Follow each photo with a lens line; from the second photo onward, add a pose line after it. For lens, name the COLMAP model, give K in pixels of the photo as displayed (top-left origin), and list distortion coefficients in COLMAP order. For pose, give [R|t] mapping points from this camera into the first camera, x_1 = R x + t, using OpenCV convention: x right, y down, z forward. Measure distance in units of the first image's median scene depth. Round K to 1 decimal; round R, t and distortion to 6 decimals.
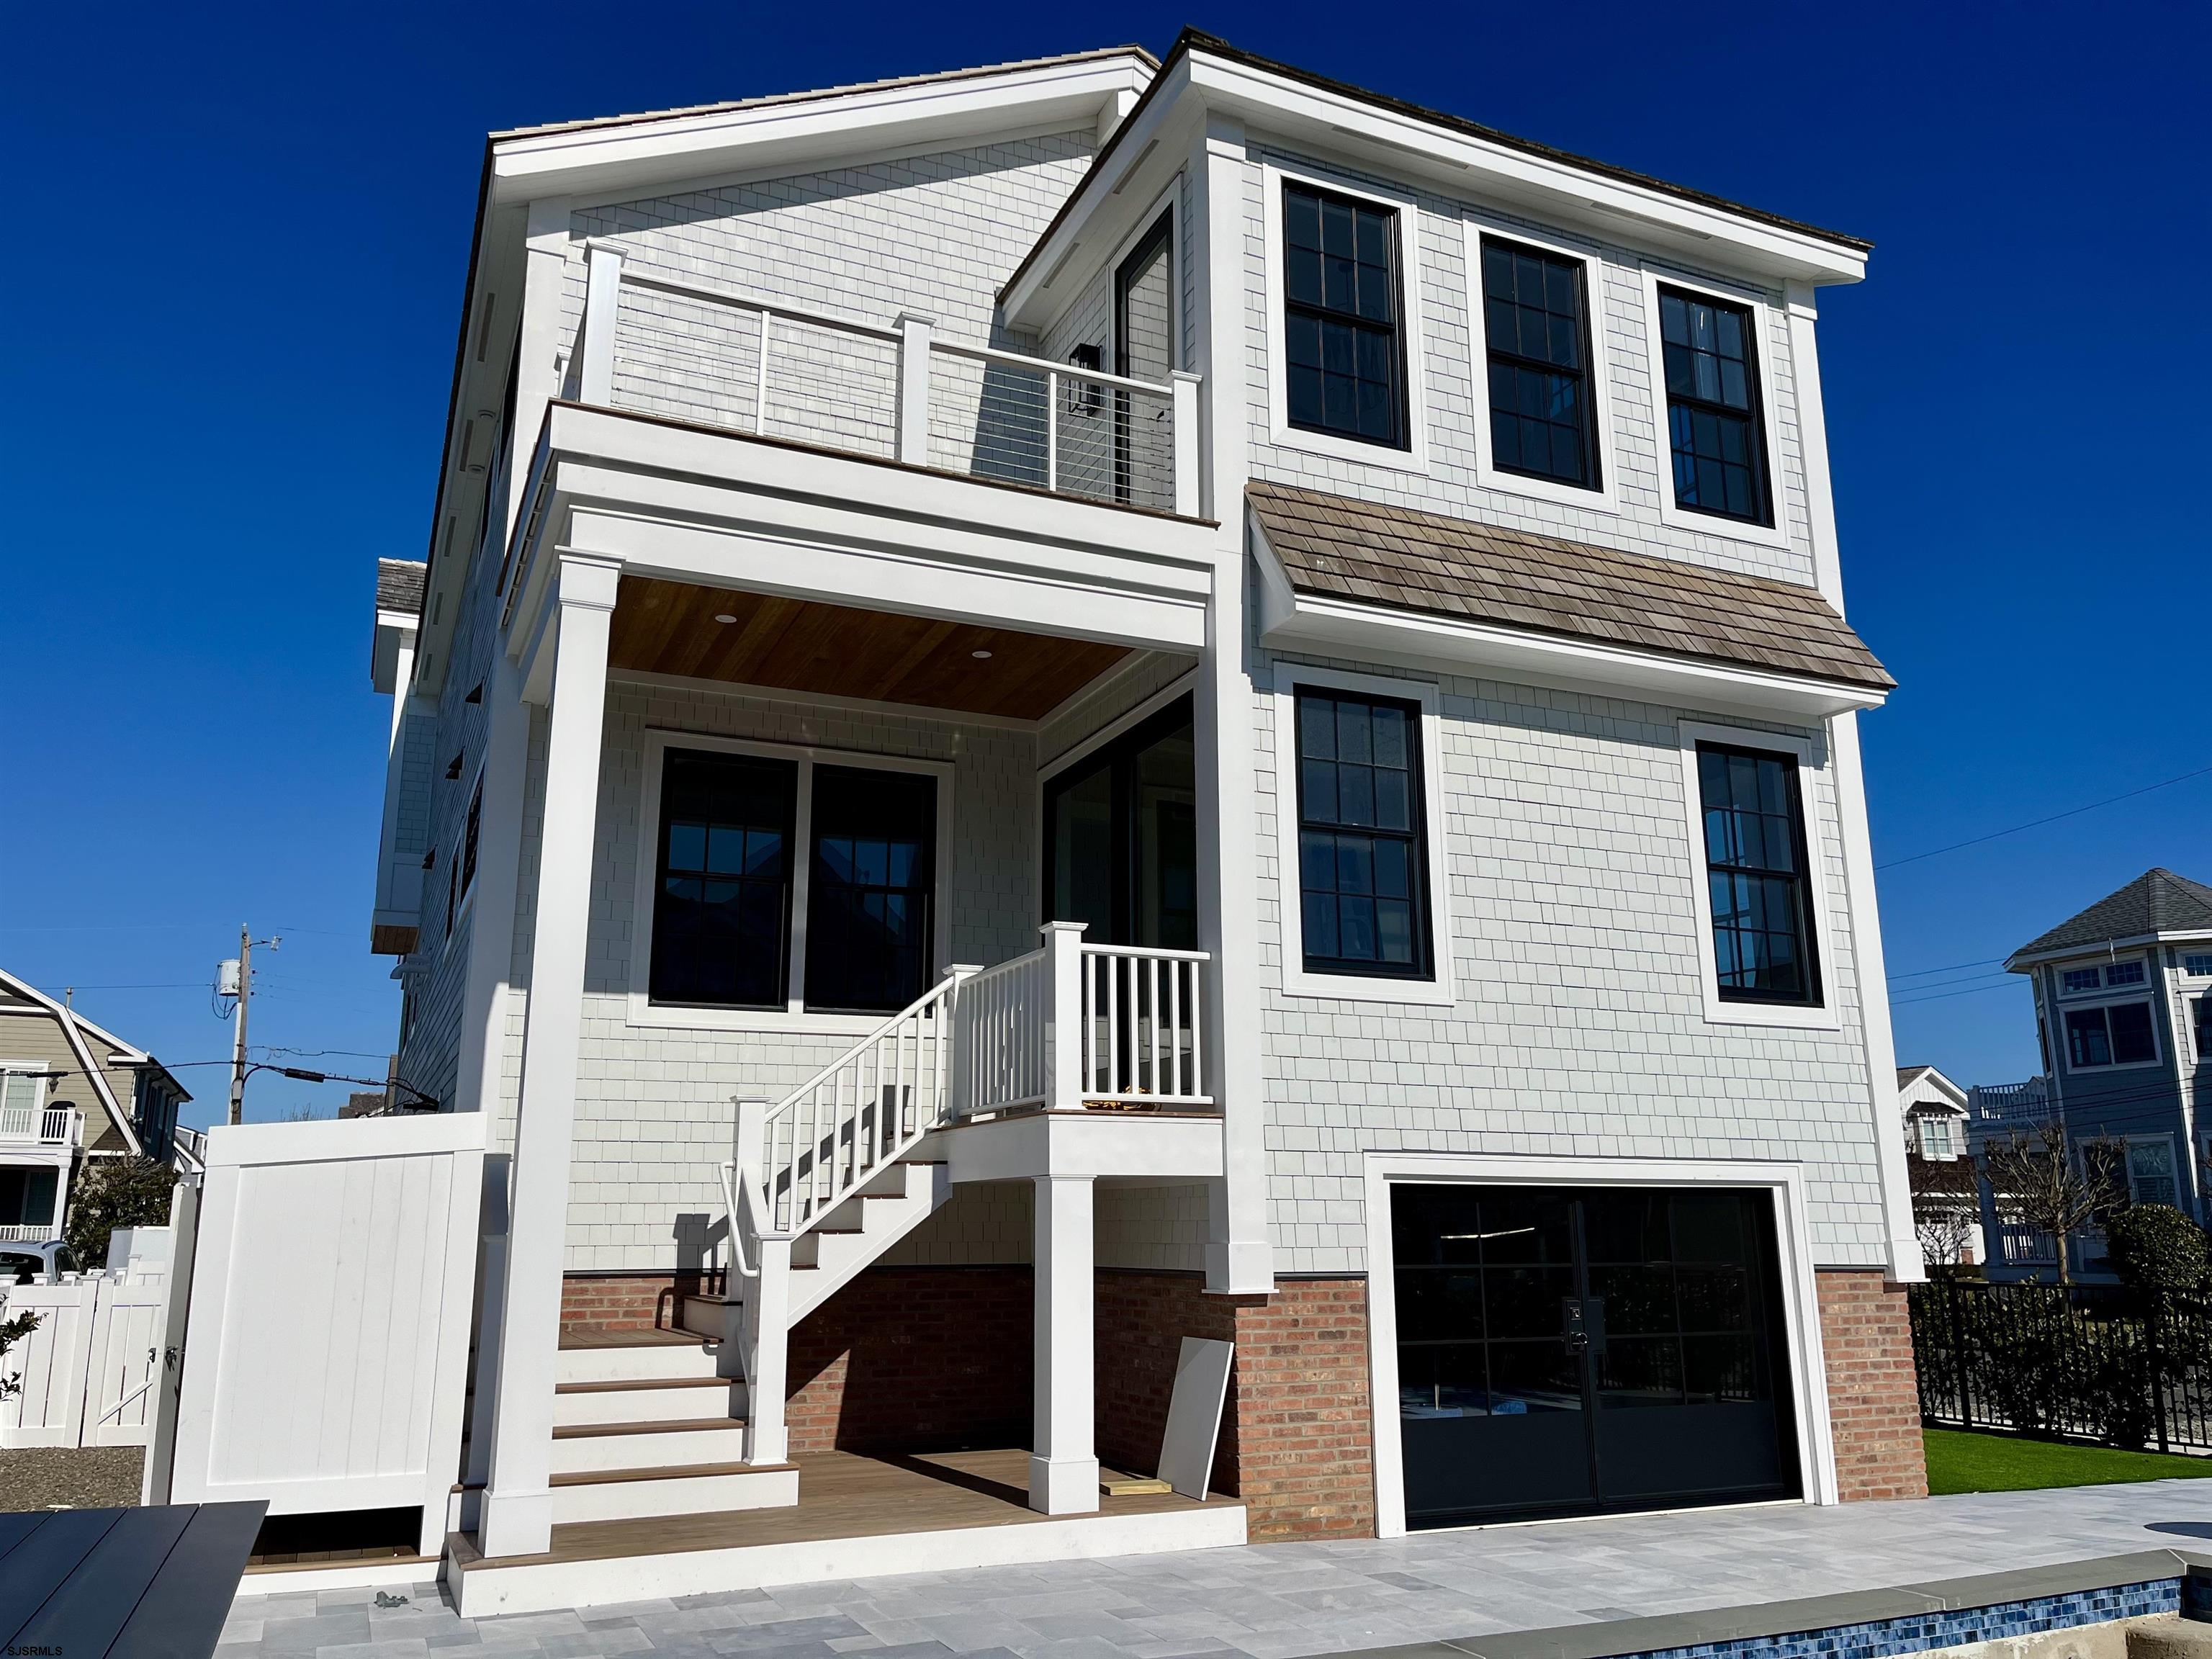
lens RADIAL K [[1696.3, 0, 1106.0], [0, 1696.3, 829.5], [0, 0, 1]] dist [0.005201, 0.002155]
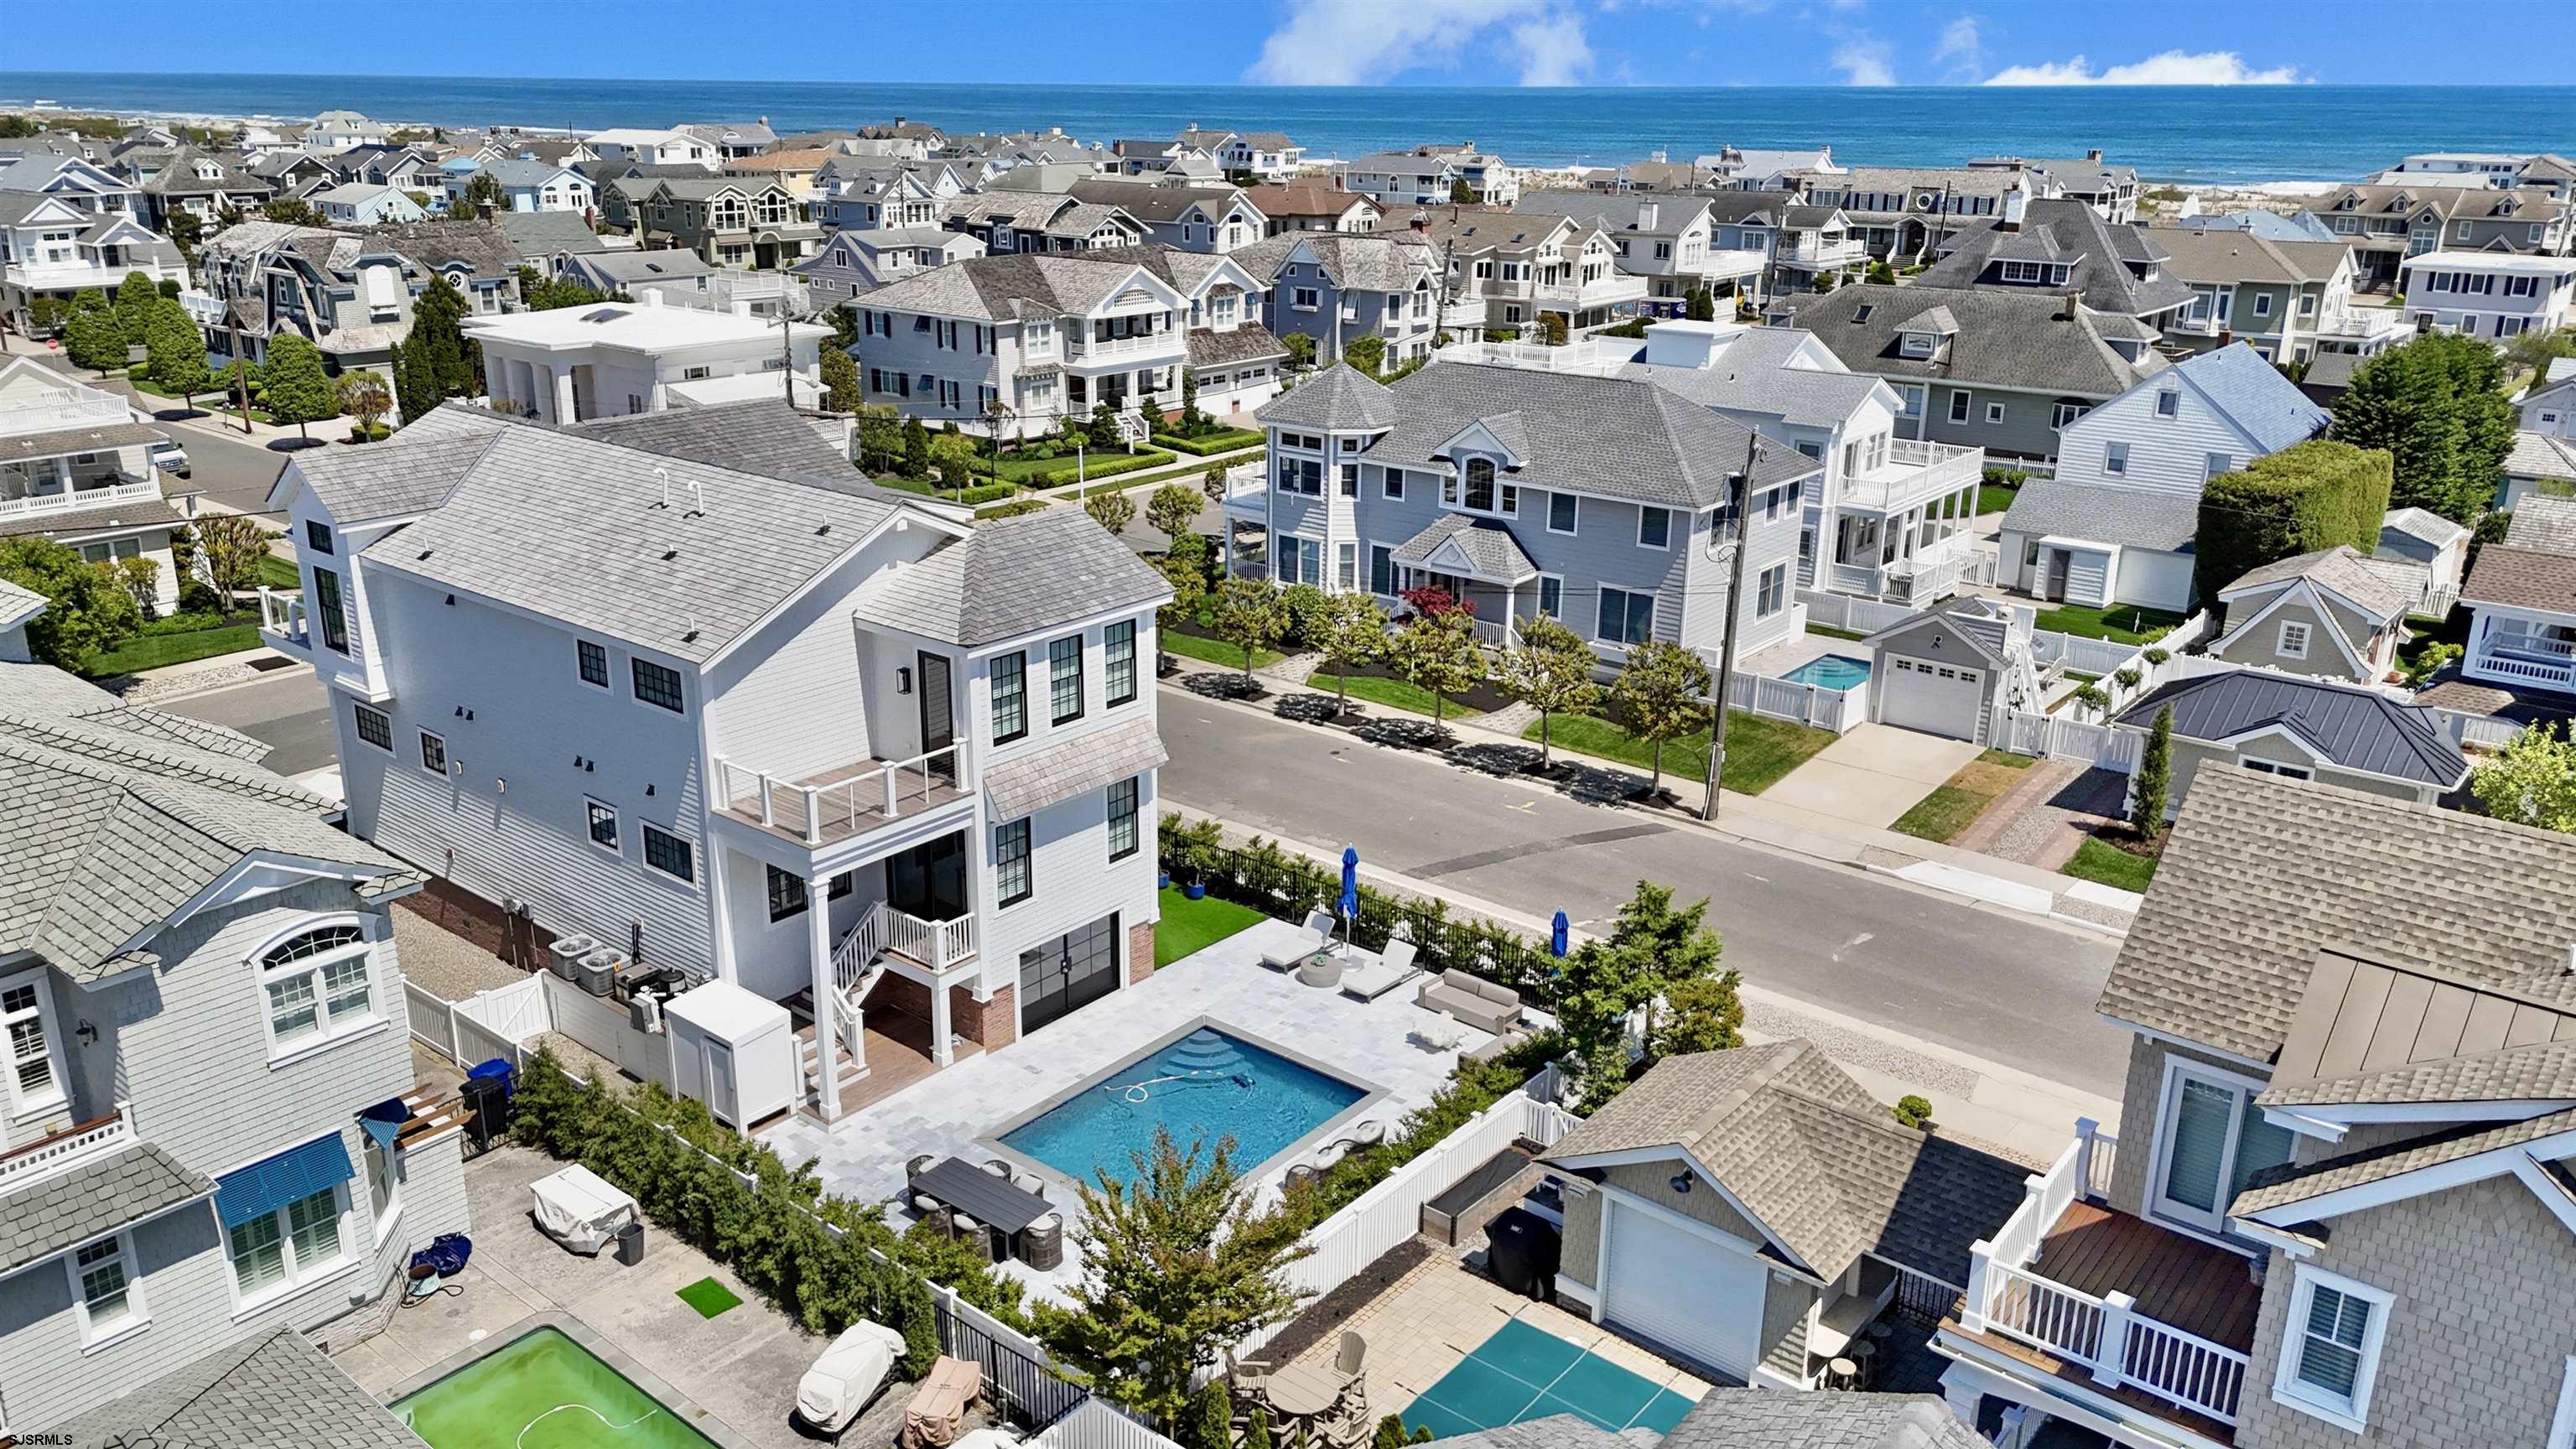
lens RADIAL K [[1922.9, 0, 1288.0], [0, 1922.9, 724.5], [0, 0, 1]] dist [0.052083, 0.000898]
pose [[0.892943, -0.128166, 0.431538, -0.279317], [-0.118432, 0.857962, 0.499875, -0.633626], [-0.434311, -0.497468, 0.750933, -0.559215]]
